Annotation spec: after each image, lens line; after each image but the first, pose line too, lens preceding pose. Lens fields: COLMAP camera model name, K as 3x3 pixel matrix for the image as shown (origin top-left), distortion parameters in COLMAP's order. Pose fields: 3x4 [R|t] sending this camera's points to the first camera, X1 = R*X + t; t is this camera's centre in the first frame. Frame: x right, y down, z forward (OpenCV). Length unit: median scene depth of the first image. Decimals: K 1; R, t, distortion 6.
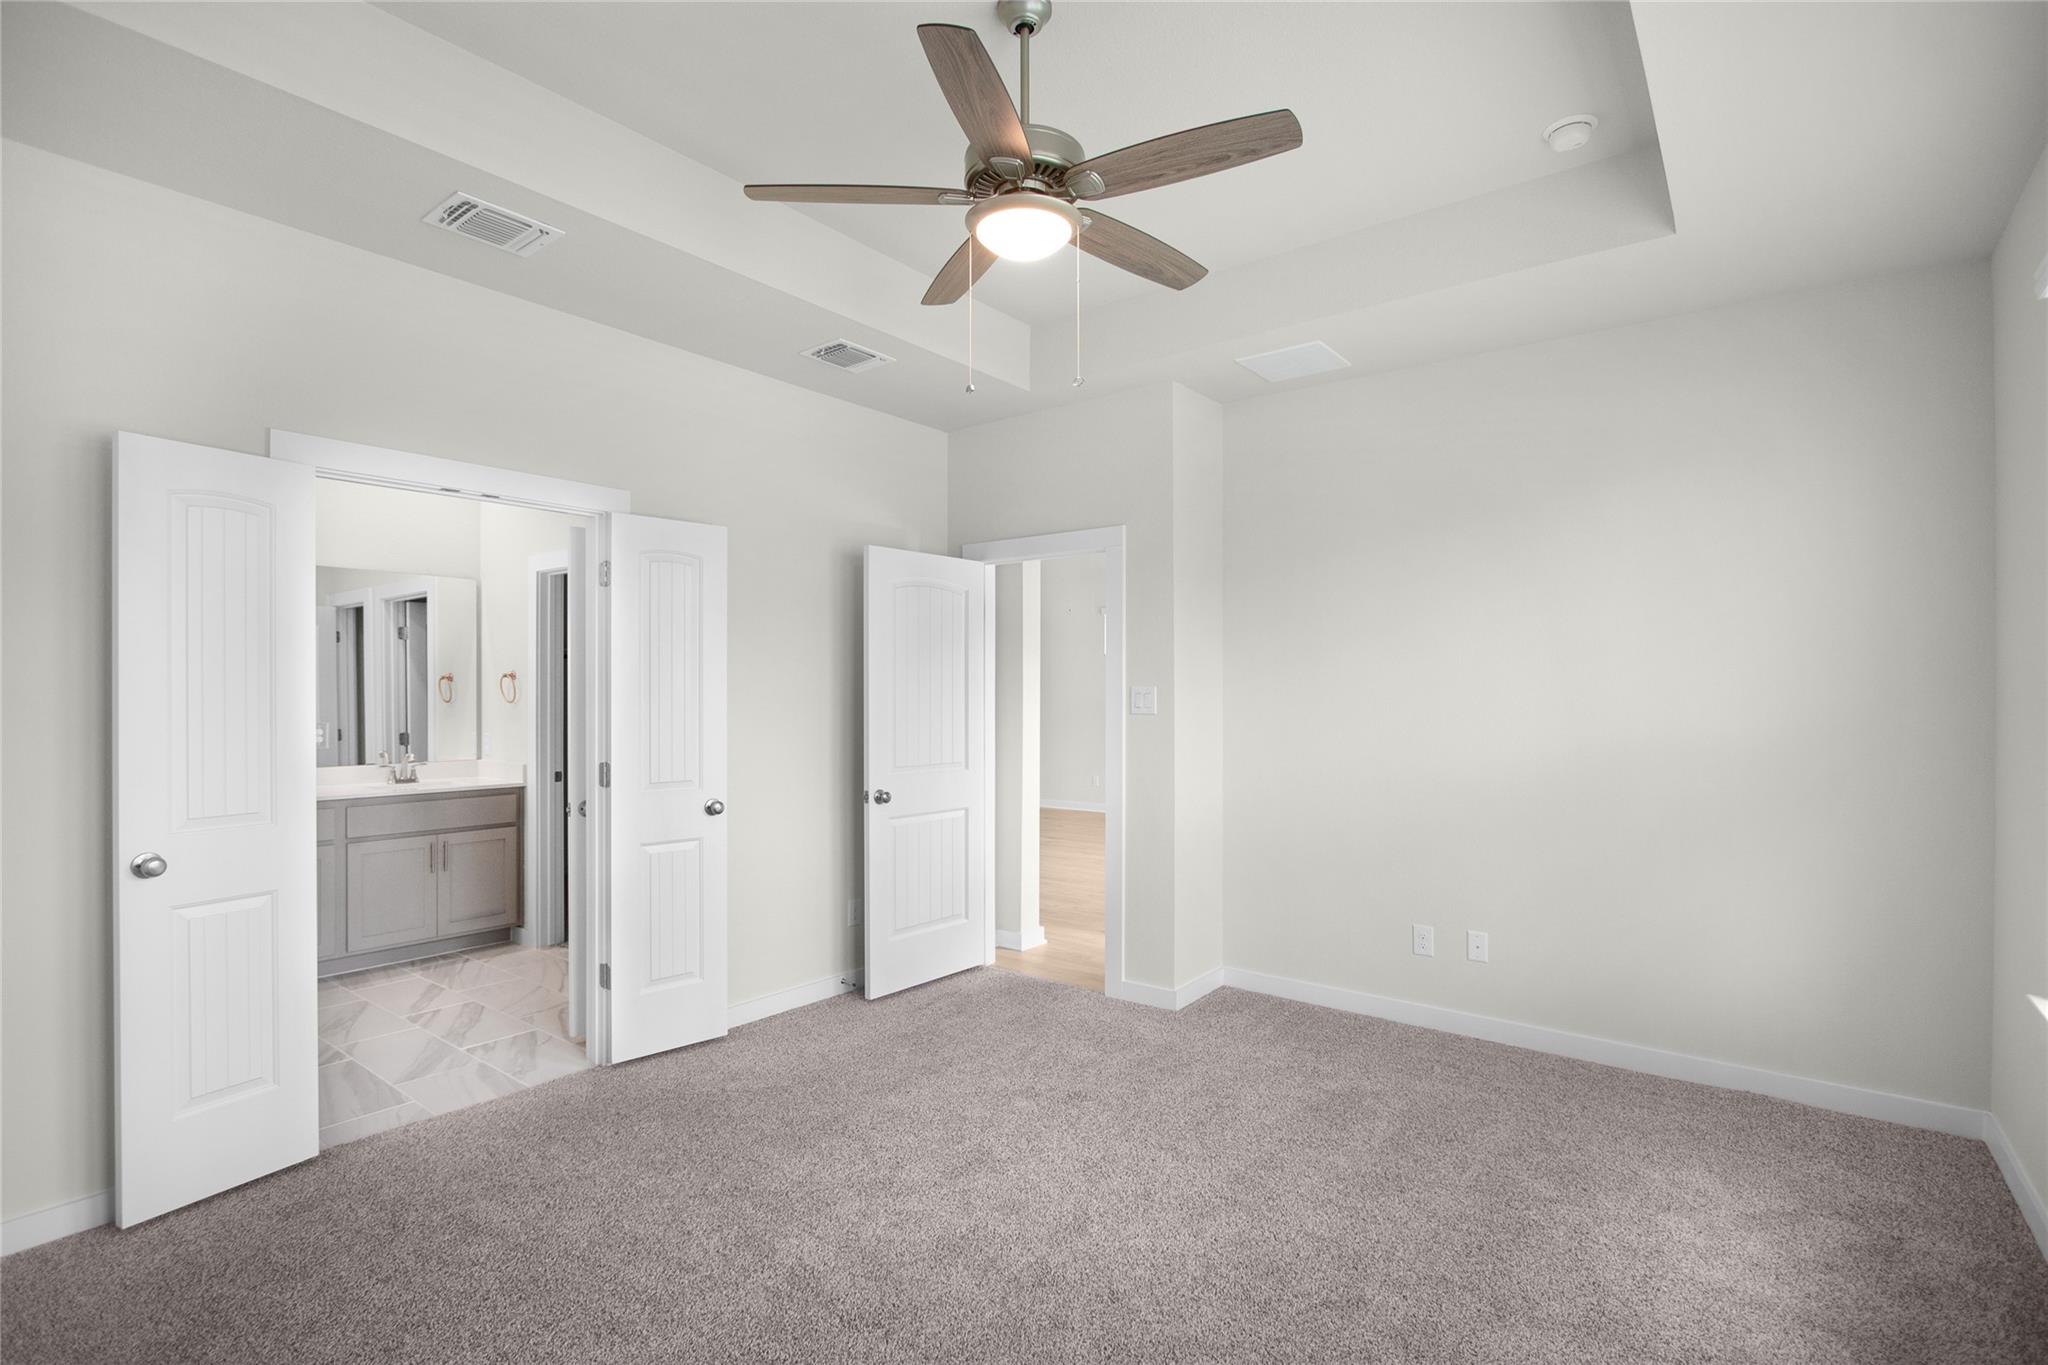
lens RADIAL K [[970.0, 0, 1021.0], [0, 970.0, 696.0], [0, 0, 1]] dist [-0.011315, -0.000190]
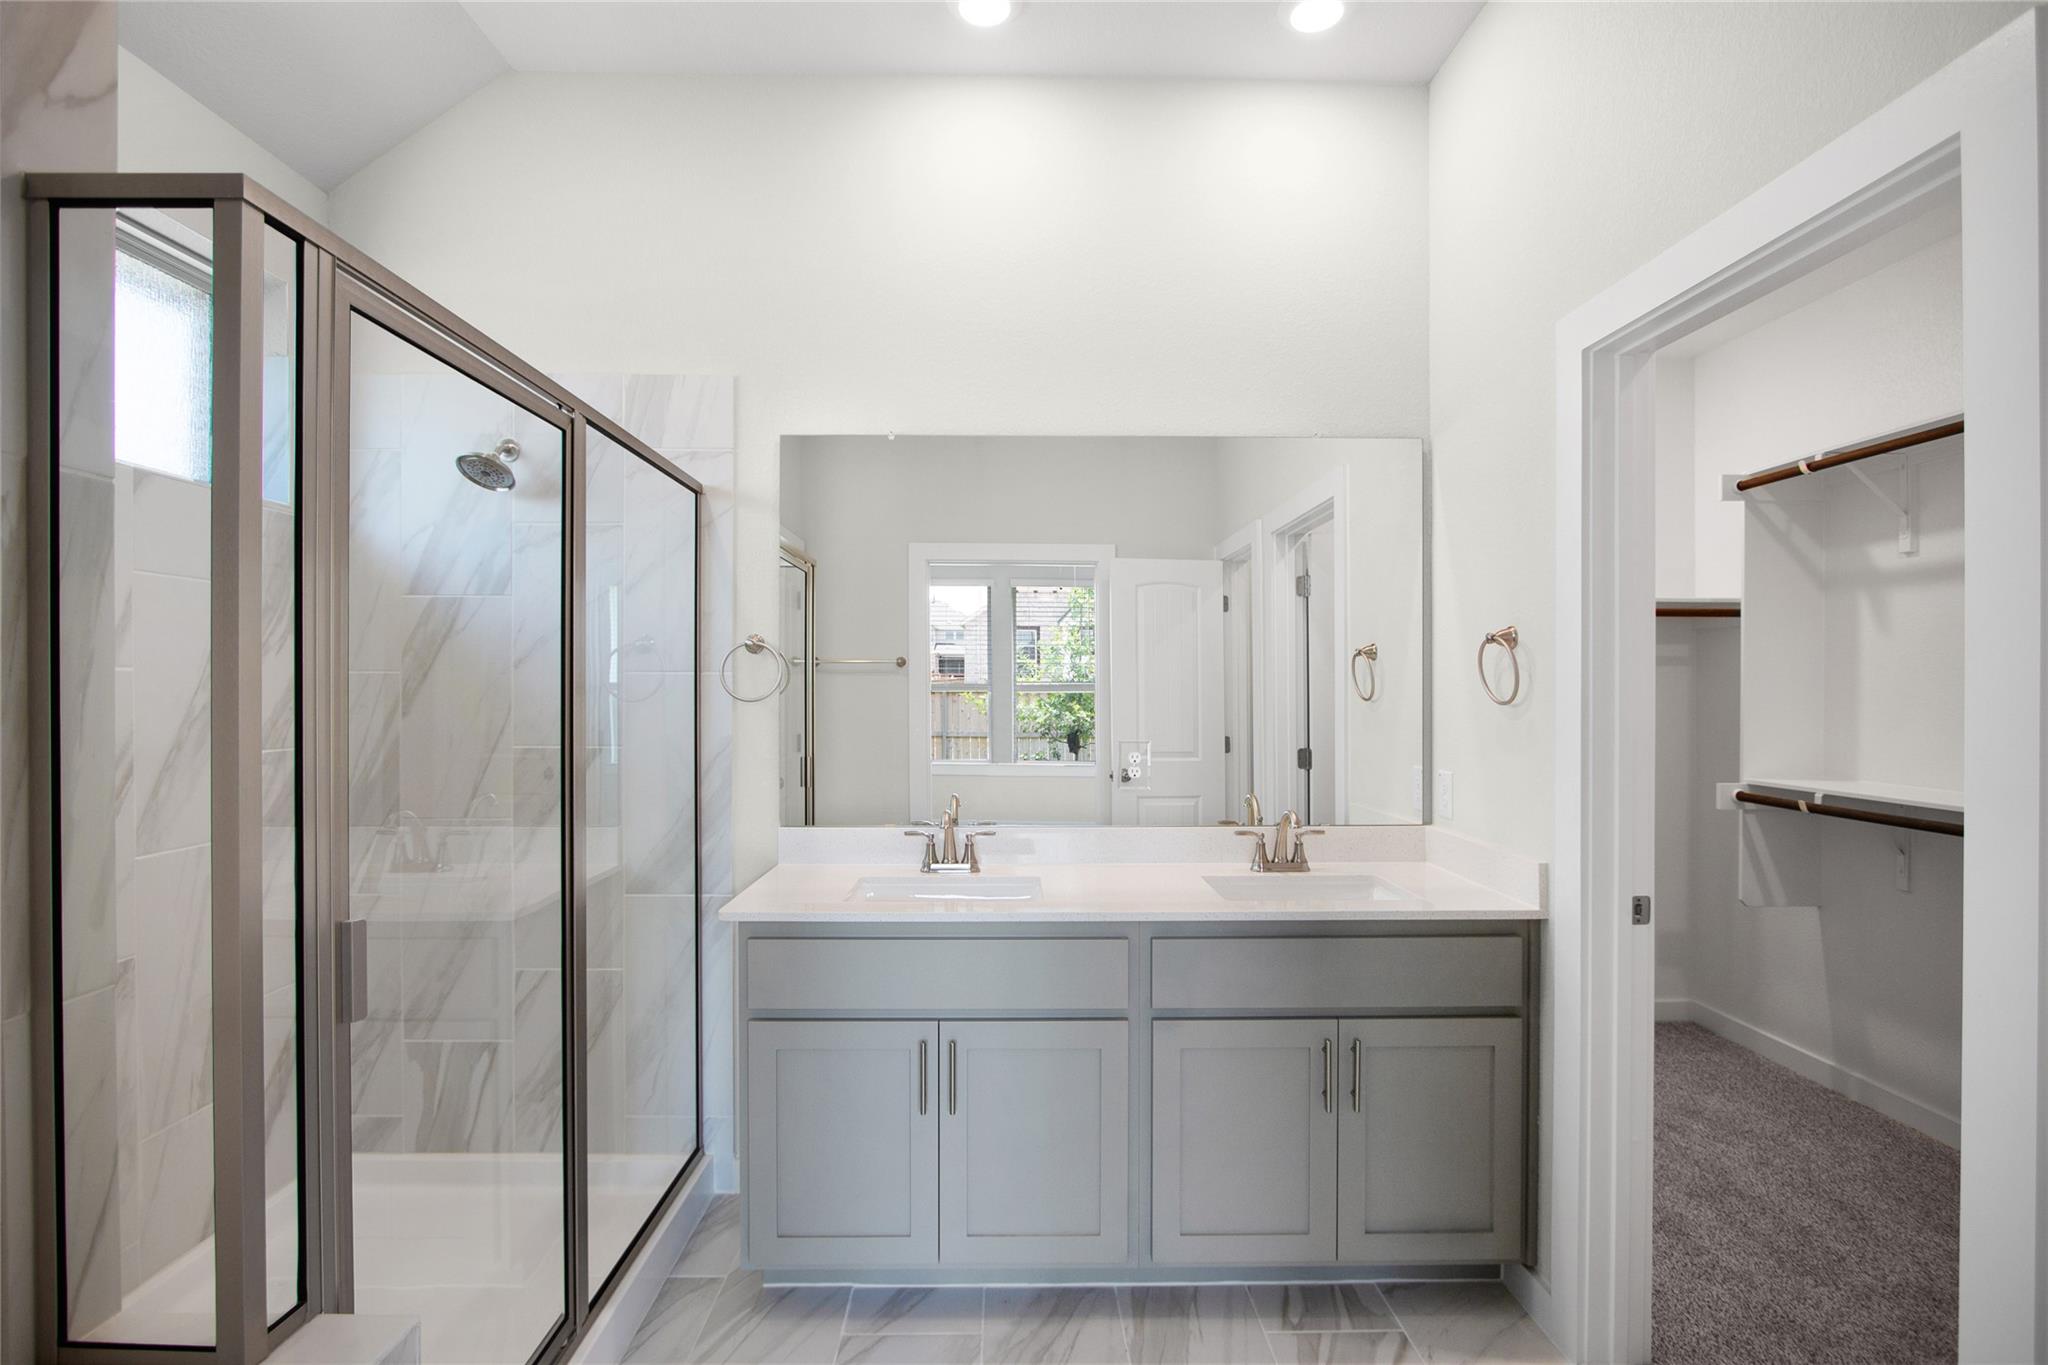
lens RADIAL K [[970.0, 0, 1020.4], [0, 970.0, 689.6], [0, 0, 1]] dist [-0.011315, -0.000190]
pose [[0.628236, -0.000003, -0.778023, -0.344716], [0.002350, 0.999995, 0.001895, -0.000641], [0.778019, -0.003019, 0.628233, 0.595018]]
